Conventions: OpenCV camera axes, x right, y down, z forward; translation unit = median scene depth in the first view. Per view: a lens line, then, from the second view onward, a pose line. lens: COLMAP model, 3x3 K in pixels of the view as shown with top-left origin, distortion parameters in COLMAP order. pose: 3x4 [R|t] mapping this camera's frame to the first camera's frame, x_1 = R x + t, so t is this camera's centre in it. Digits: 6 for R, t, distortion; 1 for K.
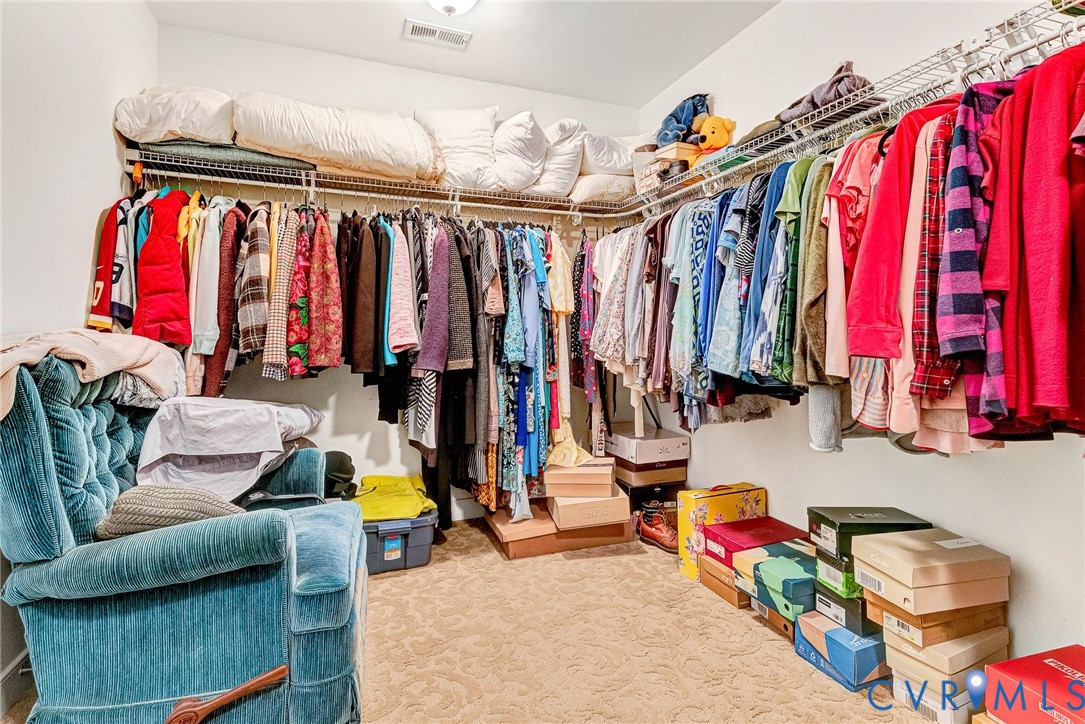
lens RADIAL K [[508.1, 0, 532.9], [0, 508.1, 319.5], [0, 0, 1]] dist [0.002733, -0.000421]
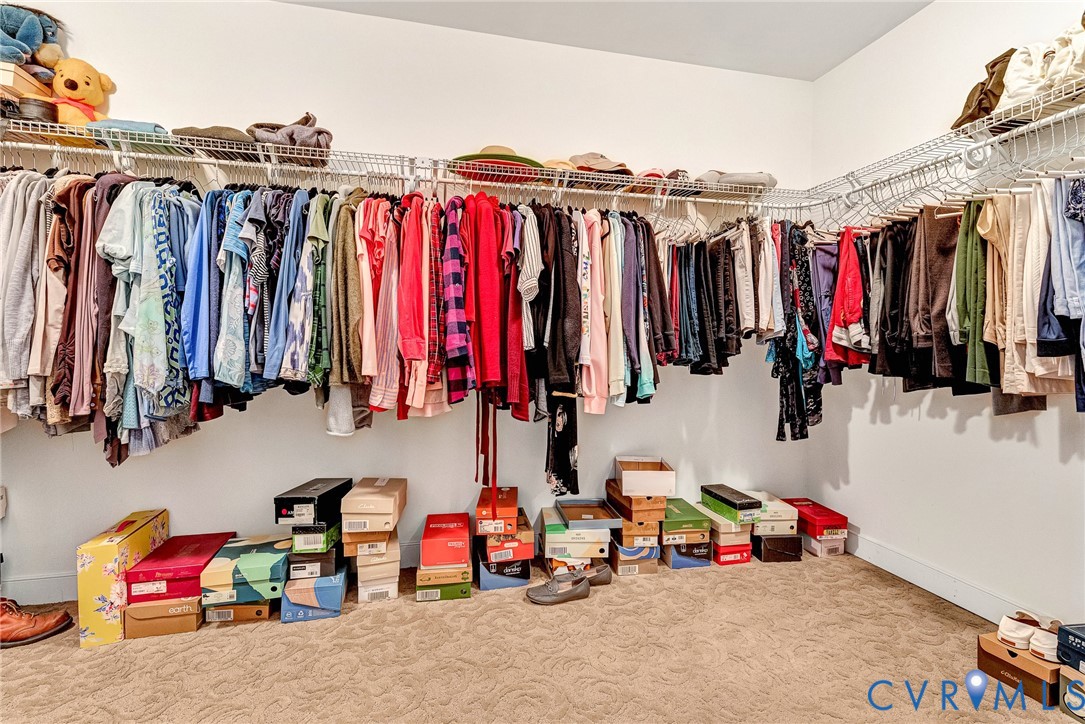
lens RADIAL K [[508.1, 0, 541.5], [0, 508.1, 361.5], [0, 0, 1]] dist [0.002733, -0.000421]
pose [[0.134118, -0.032246, 0.990441, -0.502778], [-0.033781, 0.998741, 0.037091, 0.006534], [-0.990389, -0.038433, 0.132859, 0.285630]]
